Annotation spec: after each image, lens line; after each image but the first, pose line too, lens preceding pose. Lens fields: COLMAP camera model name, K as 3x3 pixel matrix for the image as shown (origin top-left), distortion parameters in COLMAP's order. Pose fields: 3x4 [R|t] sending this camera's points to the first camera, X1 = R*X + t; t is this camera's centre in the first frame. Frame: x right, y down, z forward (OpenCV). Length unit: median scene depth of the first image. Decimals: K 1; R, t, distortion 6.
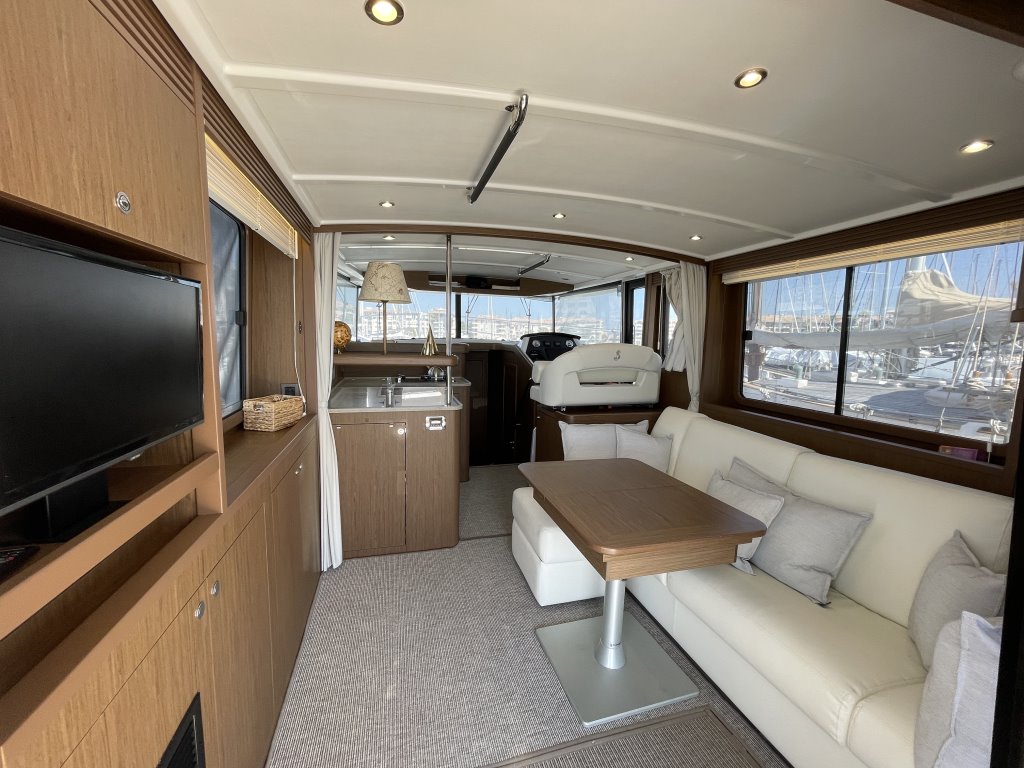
lens RADIAL K [[411.8, 0, 514.4], [0, 411.8, 386.1], [0, 0, 1]] dist [-0.003150, -0.000722]
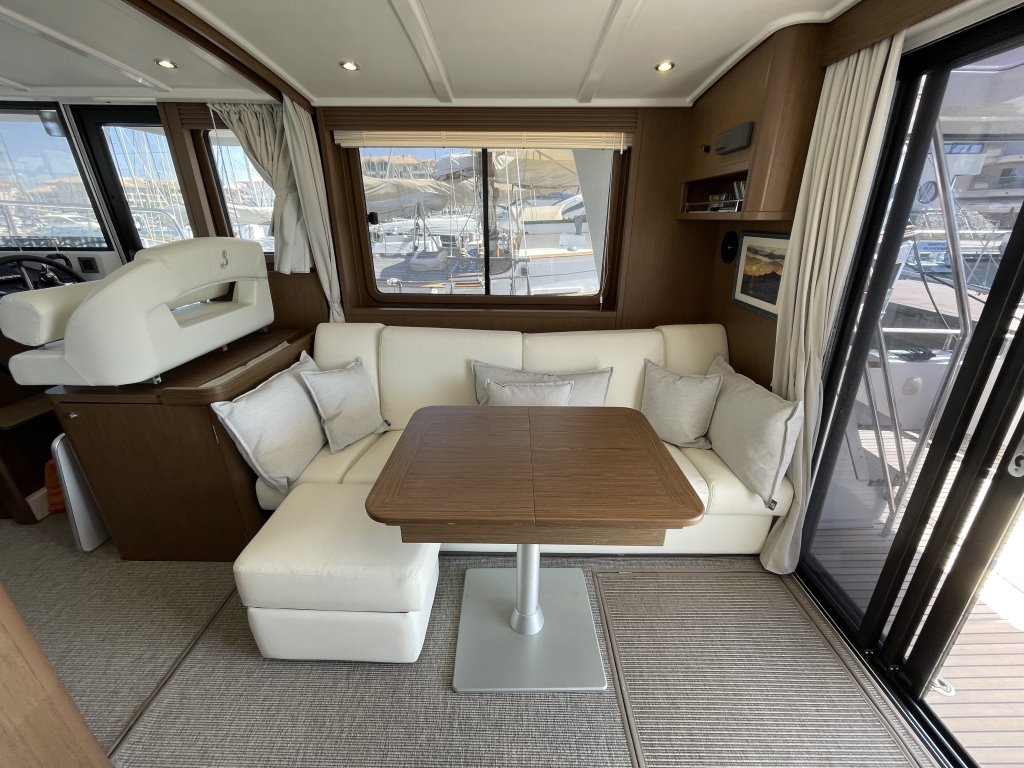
lens RADIAL K [[411.8, 0, 514.4], [0, 411.8, 386.1], [0, 0, 1]] dist [-0.003150, -0.000722]
pose [[0.292169, -0.381116, 0.877148, -0.216485], [0.108508, 0.924454, 0.365528, -0.080880], [-0.950191, -0.011618, 0.311451, 0.449093]]
